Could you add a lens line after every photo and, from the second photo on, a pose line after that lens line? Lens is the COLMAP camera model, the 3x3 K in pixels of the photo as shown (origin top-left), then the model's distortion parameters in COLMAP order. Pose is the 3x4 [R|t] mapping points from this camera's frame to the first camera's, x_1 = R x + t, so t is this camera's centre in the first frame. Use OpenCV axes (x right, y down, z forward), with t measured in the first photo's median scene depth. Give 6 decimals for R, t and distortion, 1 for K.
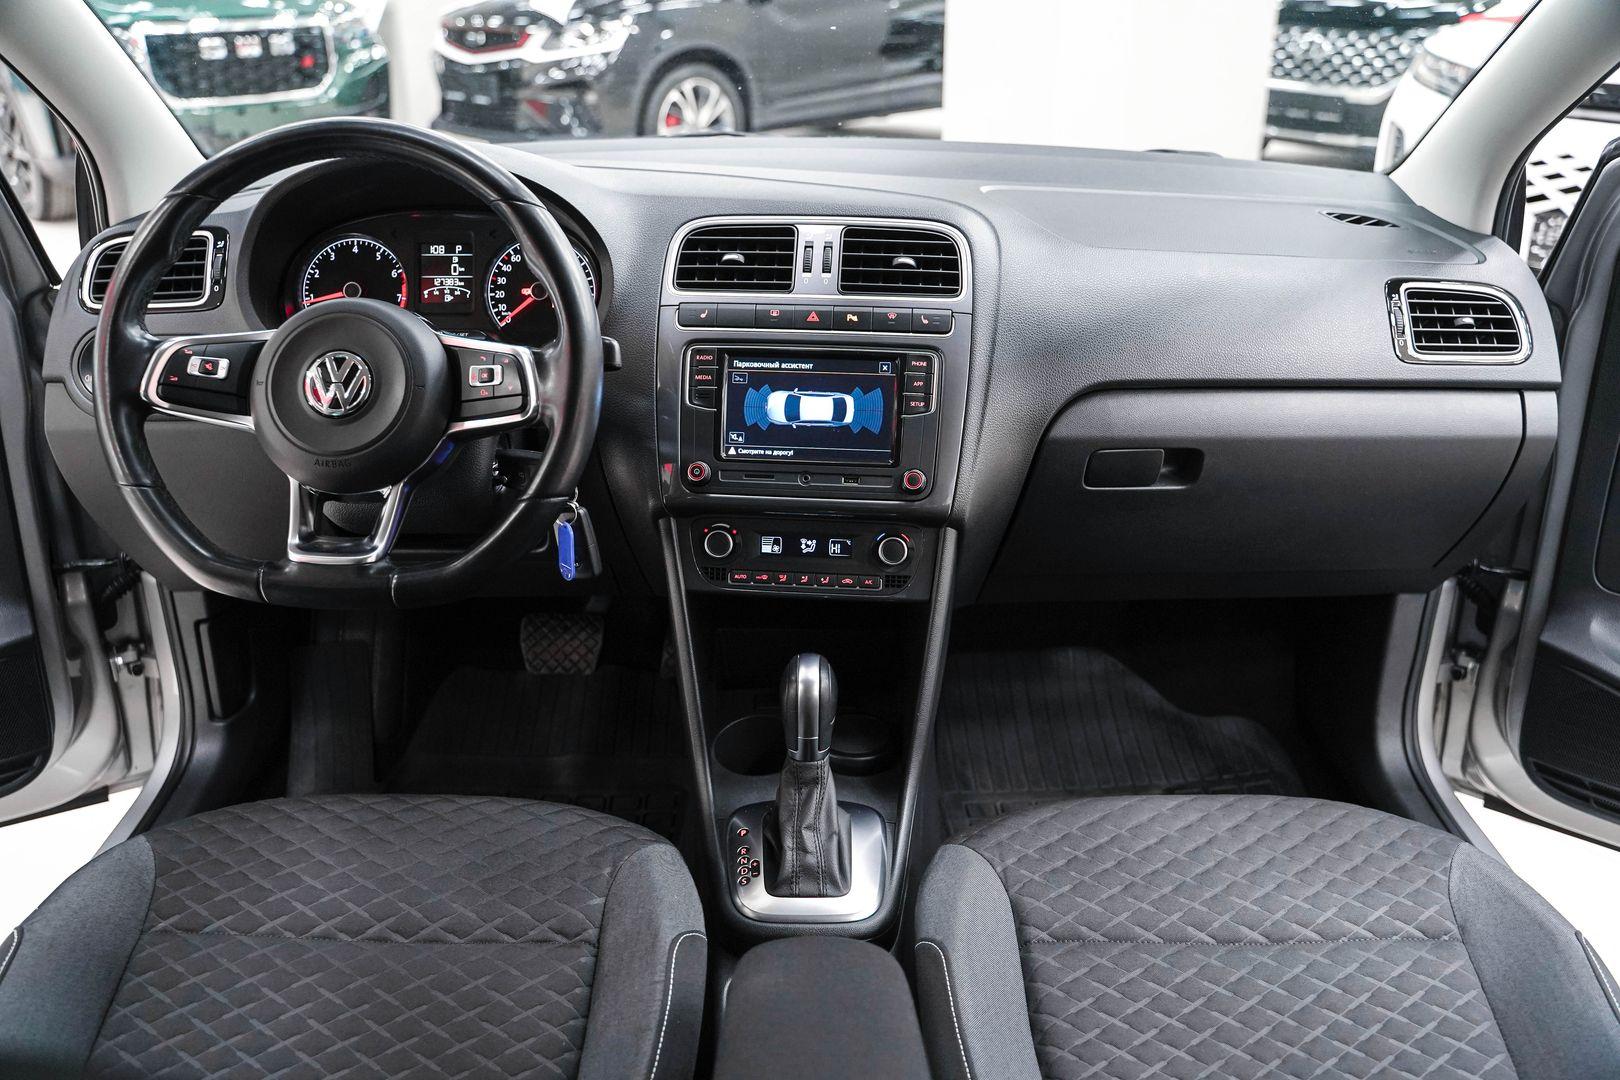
lens RADIAL K [[1327.7, 0, 810.0], [0, 1327.7, 540.0], [0, 0, 1]] dist [-0.068918, -0.010027]
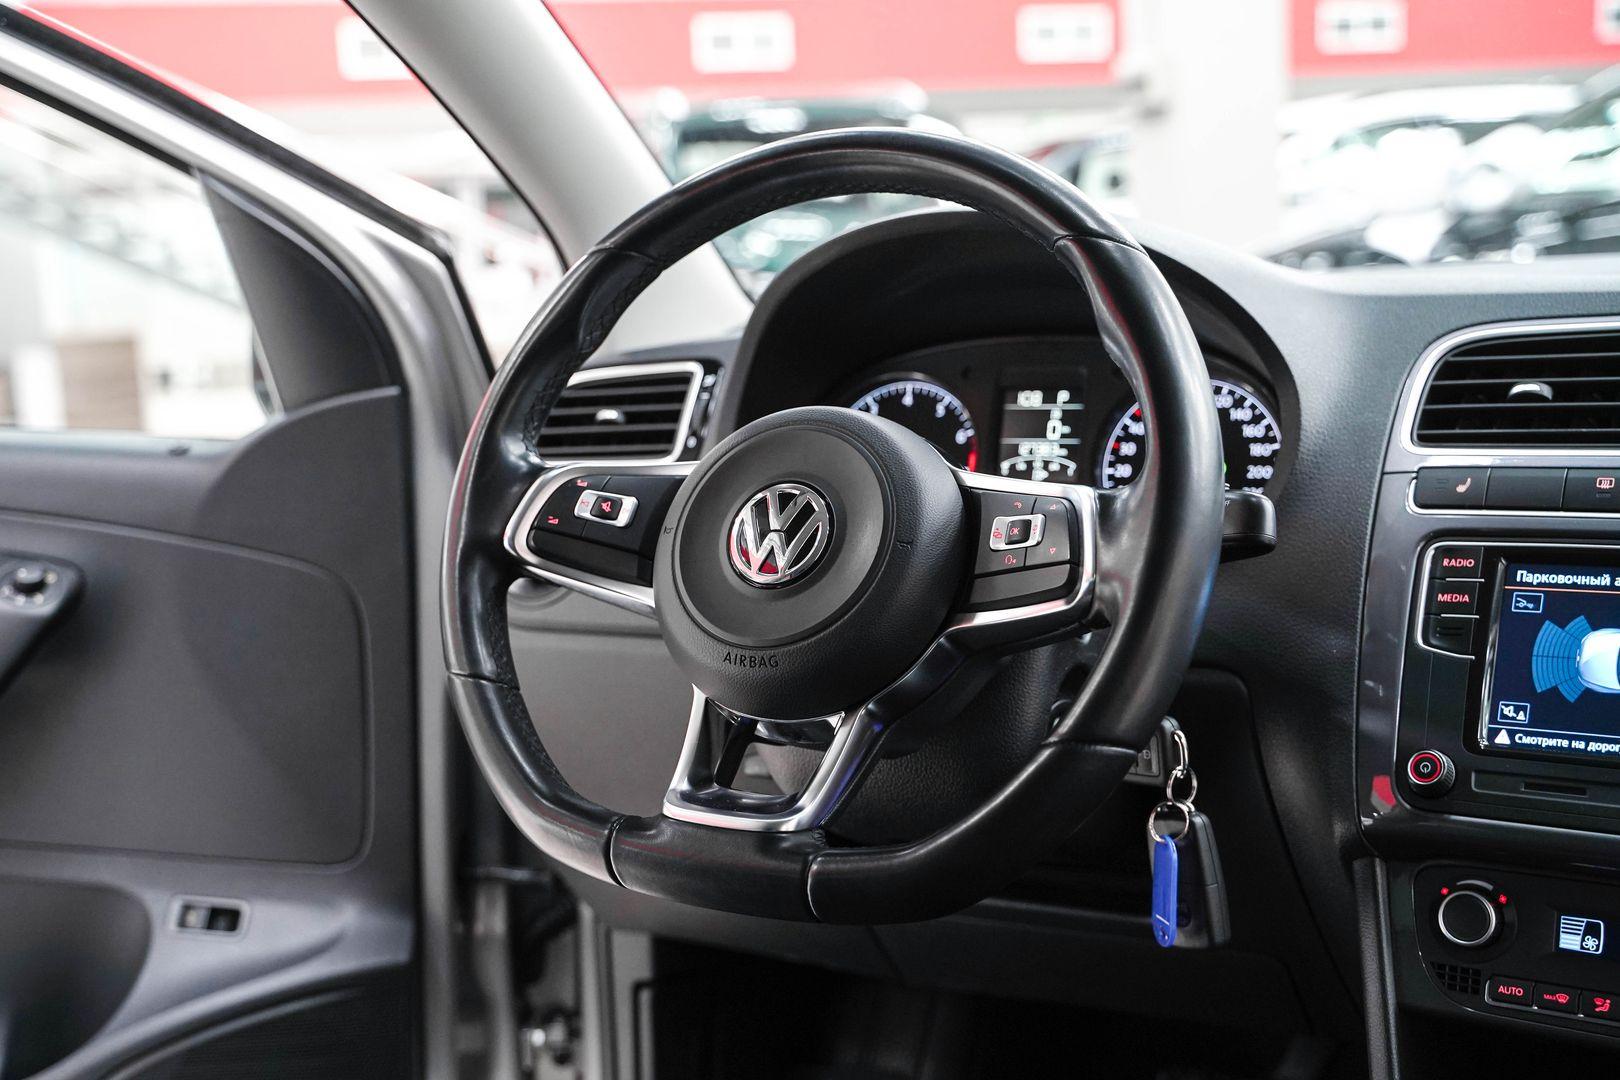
lens RADIAL K [[1971.8, 0, 713.6], [0, 1971.8, 512.0], [0, 0, 1]] dist [-0.050889, 0.120251]
pose [[0.860662, 0.012602, -0.509020, 0.063870], [-0.151327, 0.960854, -0.232078, 0.071621], [0.486169, 0.276770, 0.828878, 0.188837]]
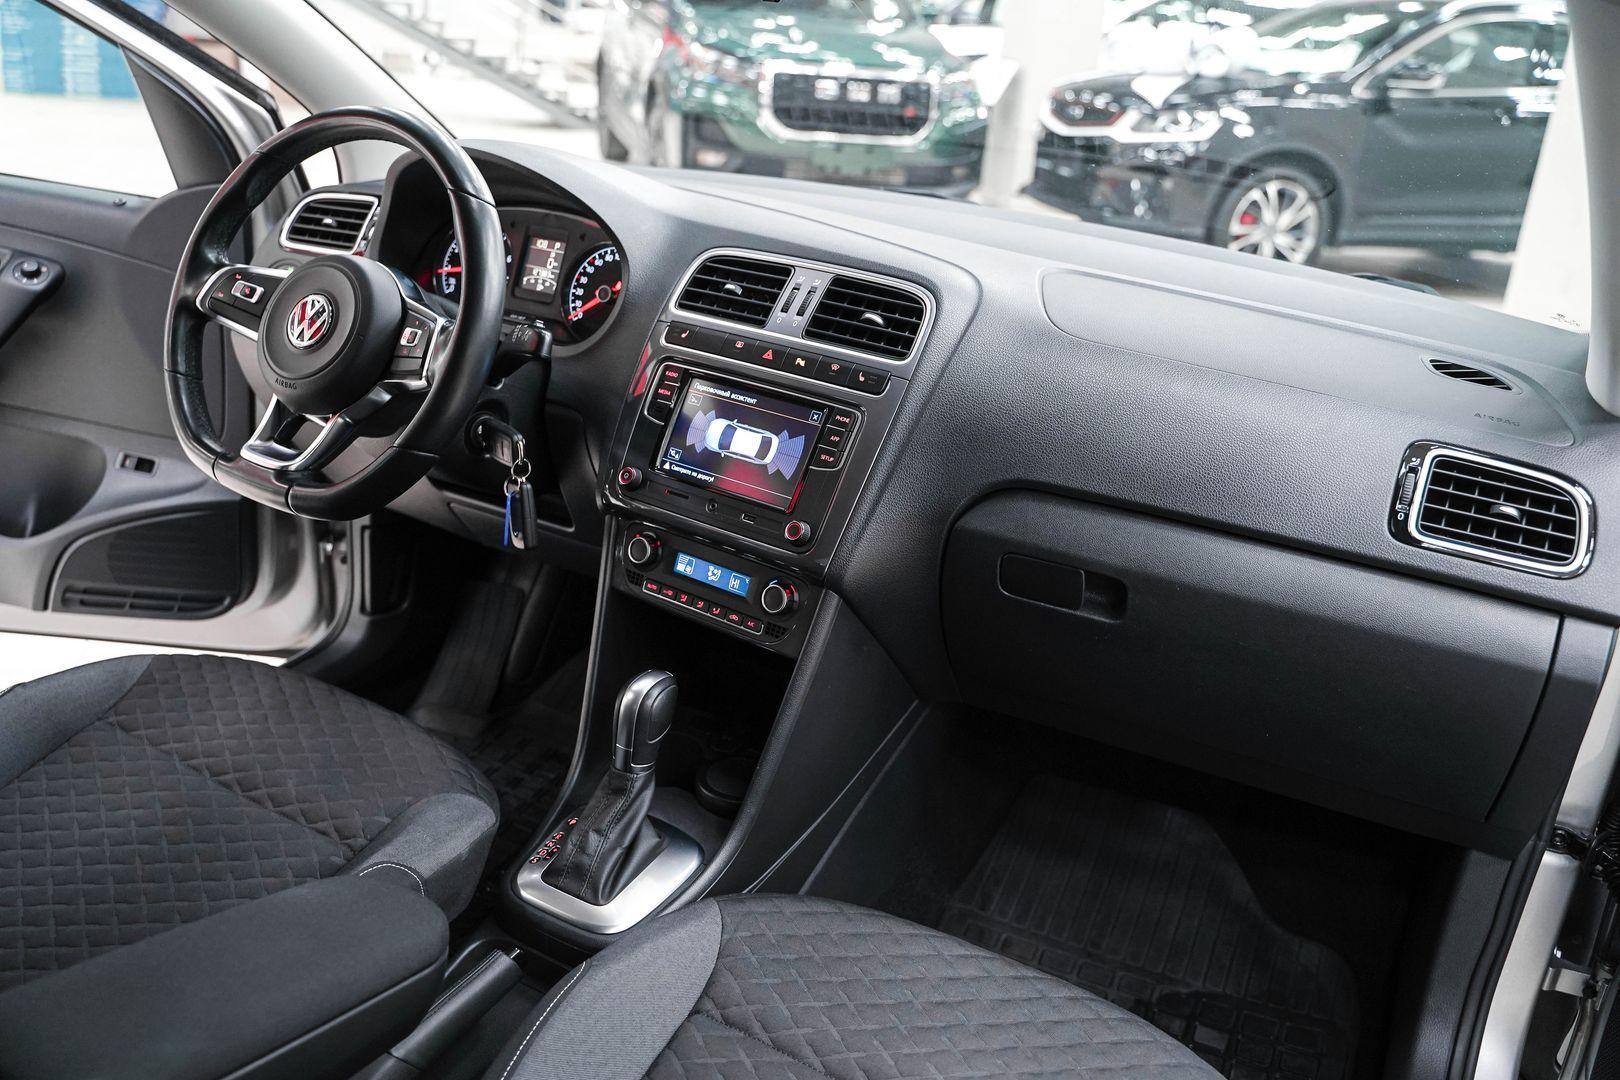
lens RADIAL K [[1356.3, 0, 793.7], [0, 1356.3, 526.2], [0, 0, 1]] dist [-0.081464, 0.017080]
pose [[0.862642, 0.234687, -0.448074, 0.504756], [-0.266902, 0.963681, -0.009102, -0.037584], [0.429665, 0.127444, 0.893950, 0.101211]]
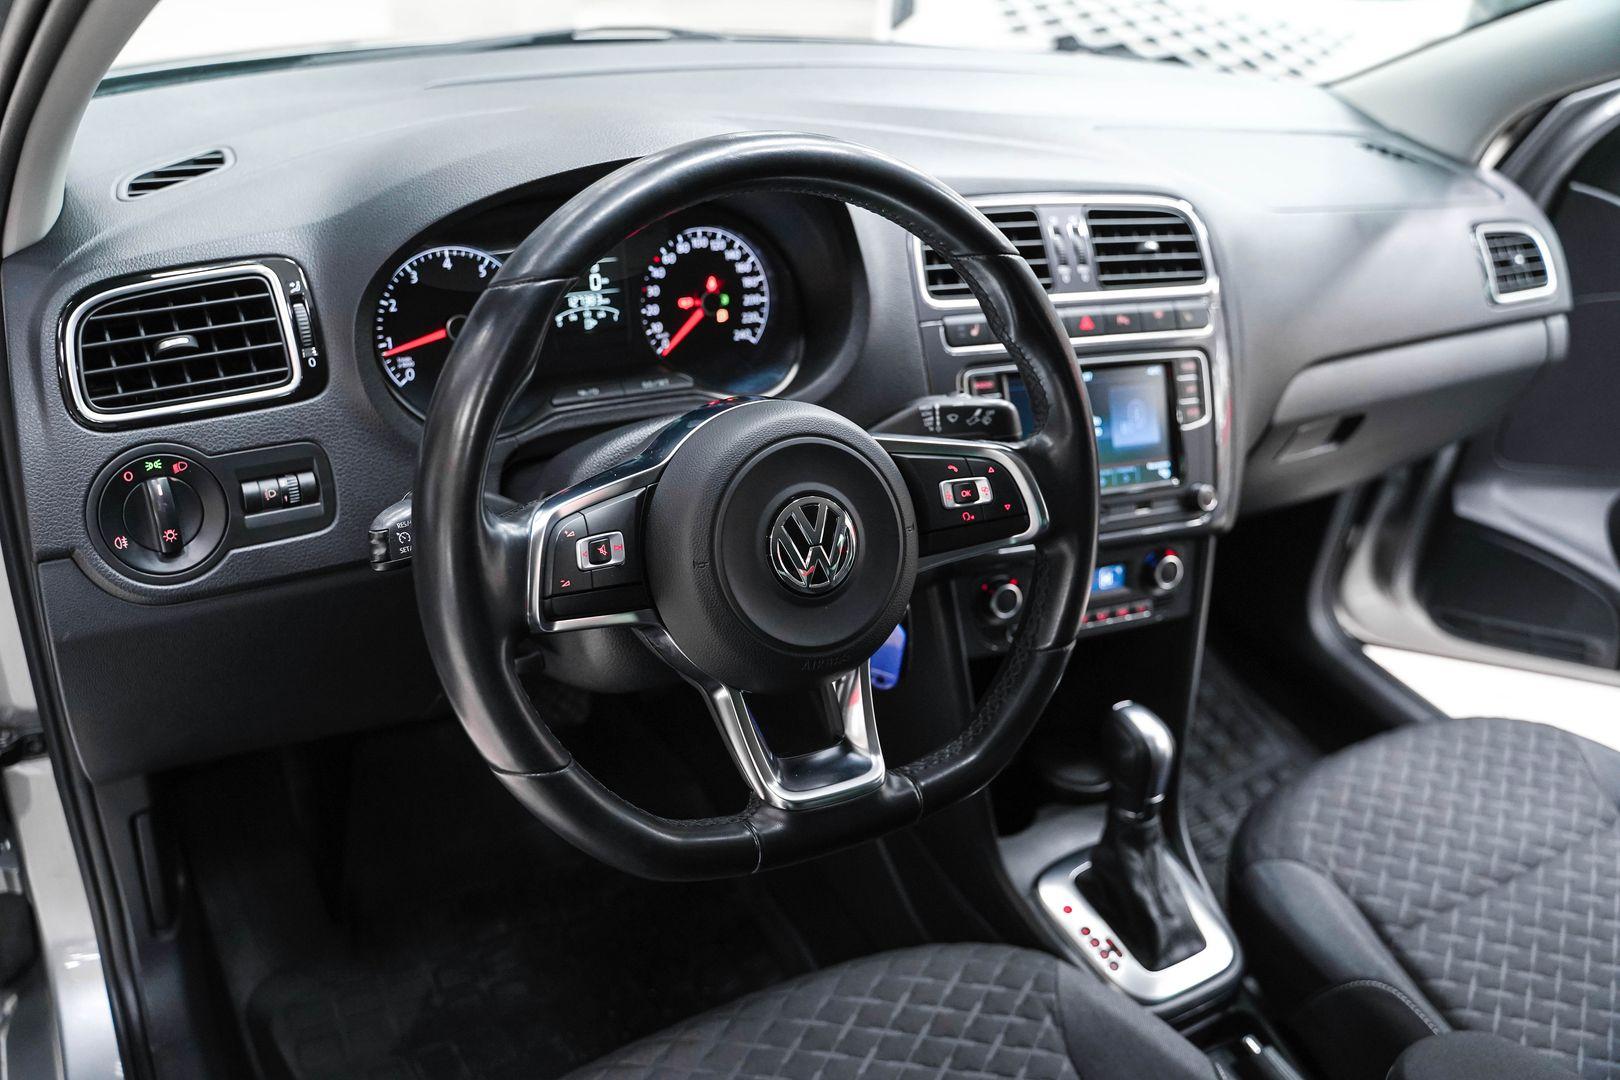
lens RADIAL K [[1326.2, 0, 811.5], [0, 1326.2, 519.9], [0, 0, 1]] dist [-0.125992, 0.118773]
pose [[0.866714, -0.169854, 0.468995, -0.556207], [0.095820, 0.979420, 0.177635, -0.208013], [-0.489516, -0.109020, 0.865153, 0.342932]]
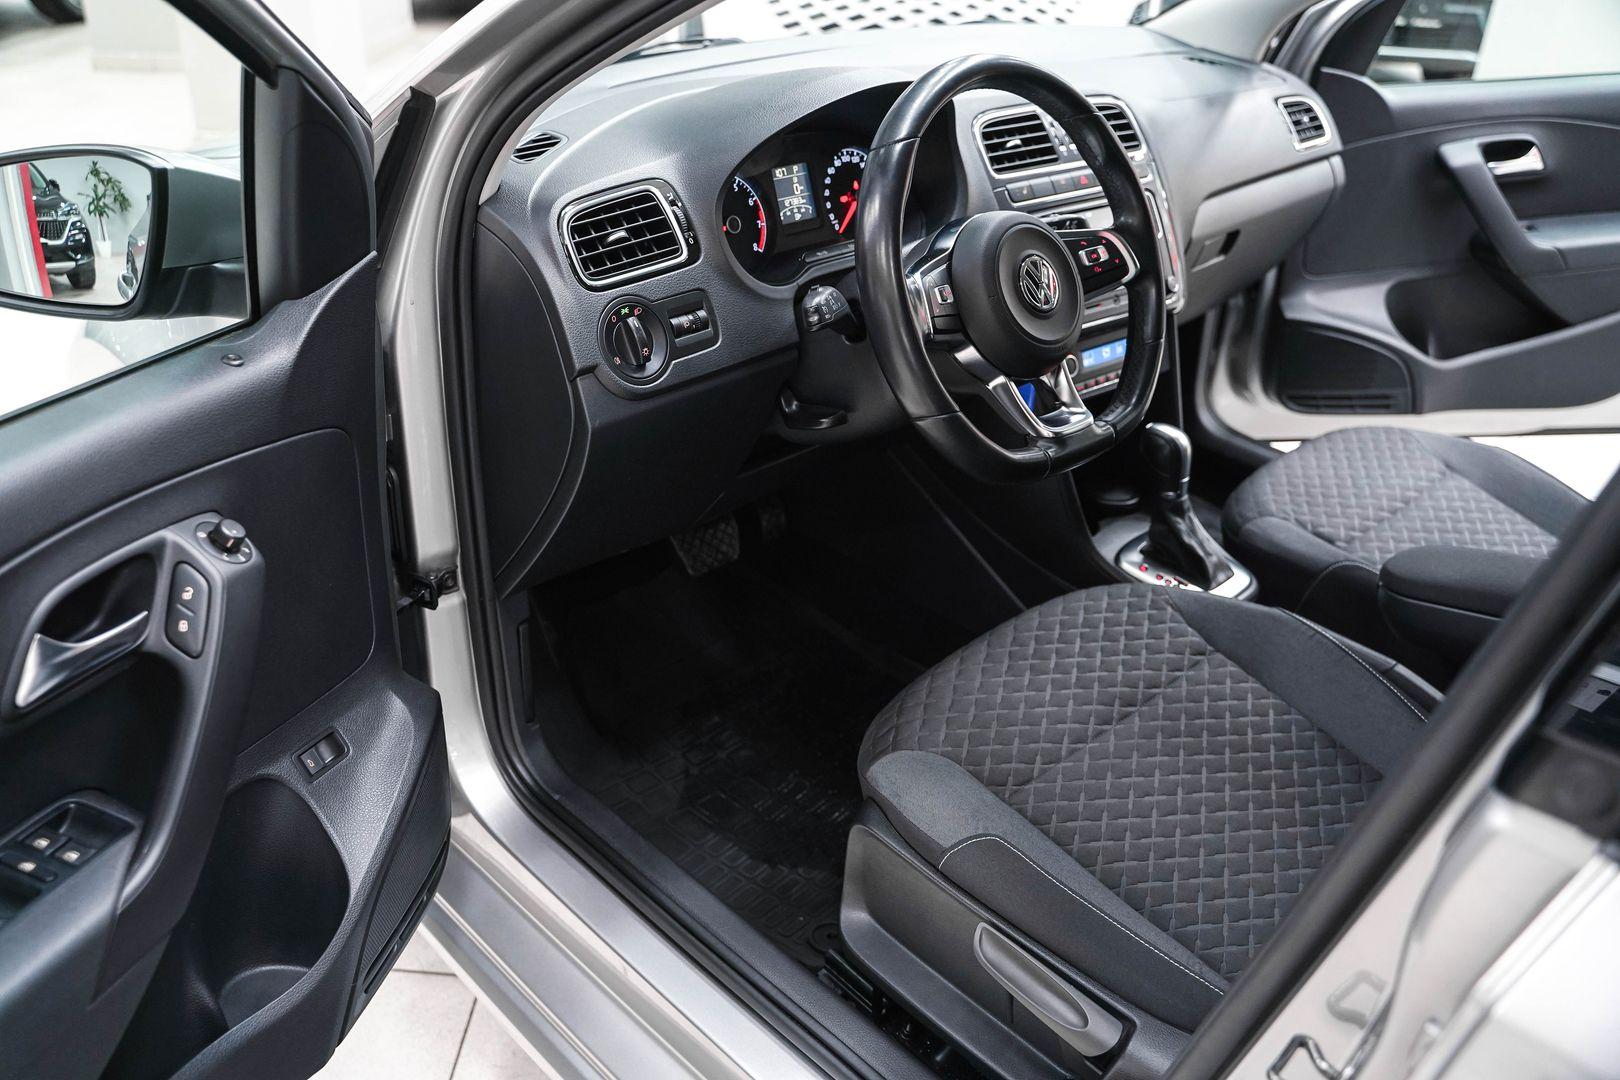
lens RADIAL K [[1326.2, 0, 811.5], [0, 1326.2, 519.9], [0, 0, 1]] dist [-0.125992, 0.118773]
pose [[0.723274, -0.313981, 0.615054, -1.068172], [0.254222, 0.949171, 0.185593, -0.155628], [-0.642064, 0.022125, 0.766331, 0.193940]]
